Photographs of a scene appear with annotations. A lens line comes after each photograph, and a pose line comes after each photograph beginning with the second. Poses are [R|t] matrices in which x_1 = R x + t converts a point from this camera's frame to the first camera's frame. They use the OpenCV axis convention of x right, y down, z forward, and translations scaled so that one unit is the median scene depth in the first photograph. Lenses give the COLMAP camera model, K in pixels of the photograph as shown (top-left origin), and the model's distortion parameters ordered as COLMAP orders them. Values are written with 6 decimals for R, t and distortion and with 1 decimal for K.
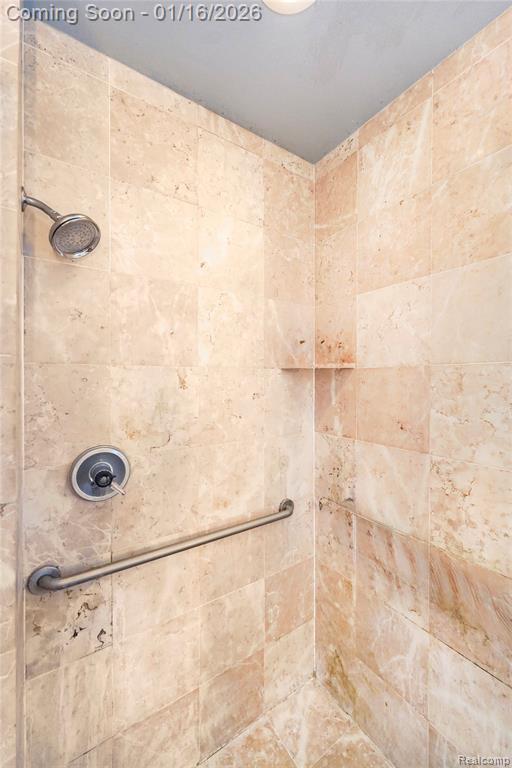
lens RADIAL K [[311.5, 0, 257.7], [0, 311.5, 382.4], [0, 0, 1]] dist [0.002672, -0.000875]
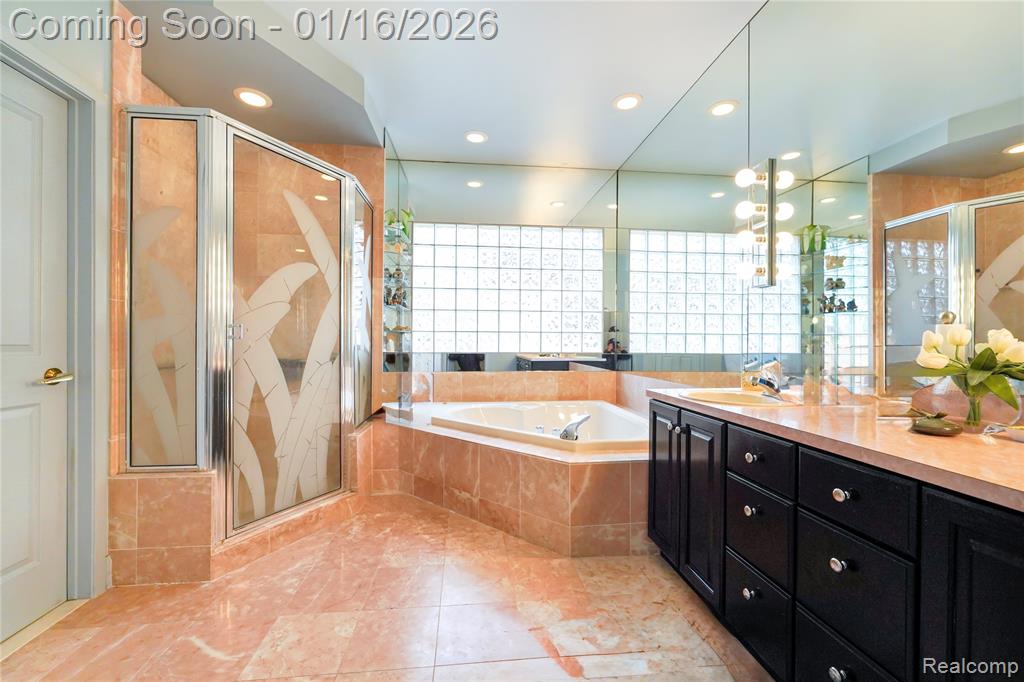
lens RADIAL K [[415.3, 0, 512.8], [0, 415.3, 341.3], [0, 0, 1]] dist [0.002672, -0.000875]
pose [[0.473773, 0.000967, 0.880646, -1.129900], [-0.000752, 0.999999, -0.000693, 0.342682], [-0.880647, -0.000334, 0.473773, -1.452541]]
